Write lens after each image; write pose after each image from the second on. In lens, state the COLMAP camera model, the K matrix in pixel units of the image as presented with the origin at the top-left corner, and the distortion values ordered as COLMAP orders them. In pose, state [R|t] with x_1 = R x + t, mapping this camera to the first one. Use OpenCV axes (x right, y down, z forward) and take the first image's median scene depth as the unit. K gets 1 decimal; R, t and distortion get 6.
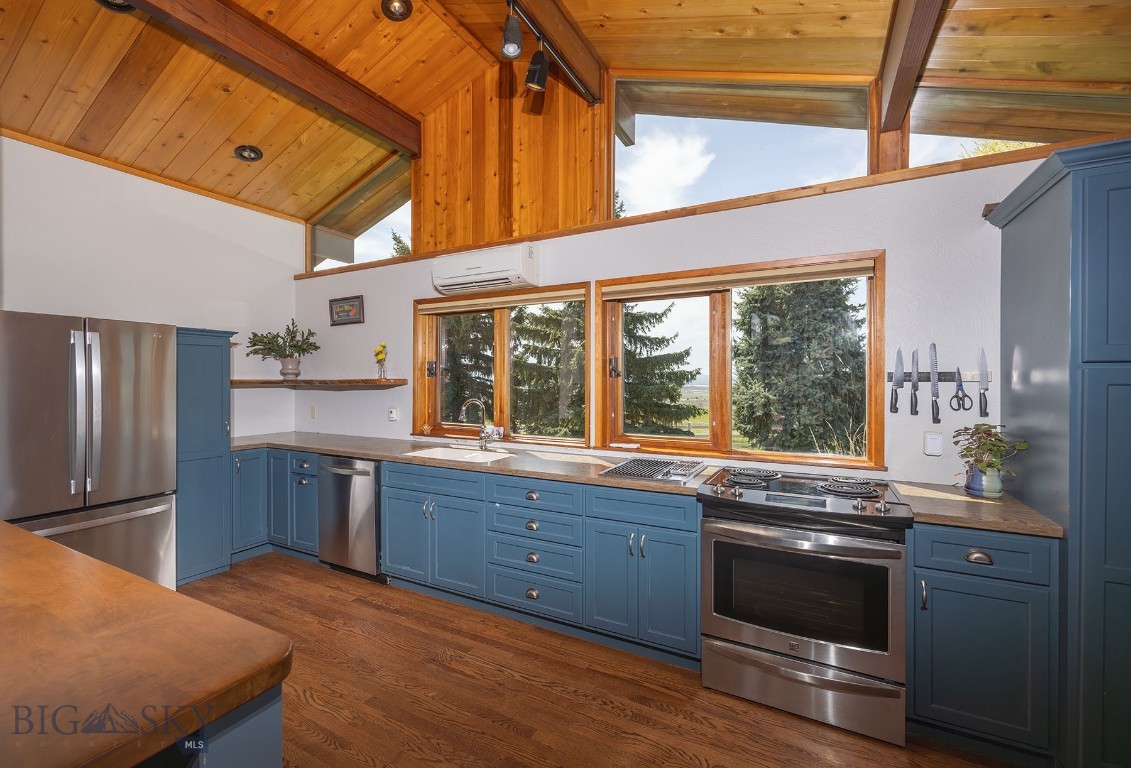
lens RADIAL K [[485.9, 0, 560.6], [0, 485.9, 382.8], [0, 0, 1]] dist [-0.003014, -0.000597]
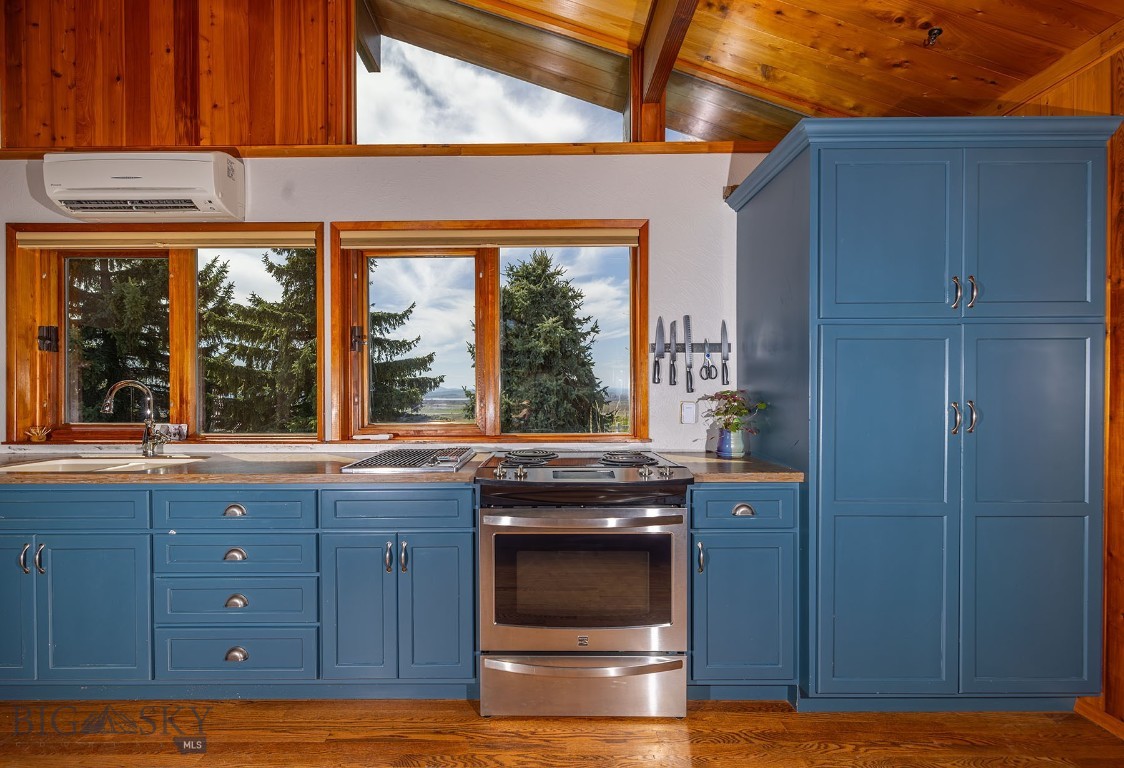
lens RADIAL K [[512.6, 0, 553.5], [0, 512.6, 387.9], [0, 0, 1]] dist [-0.003264, 0.002217]
pose [[0.881480, -0.008340, 0.472148, -0.001635], [0.010994, 0.999935, -0.002863, 0.051263], [-0.472093, 0.007715, 0.881515, 0.118642]]
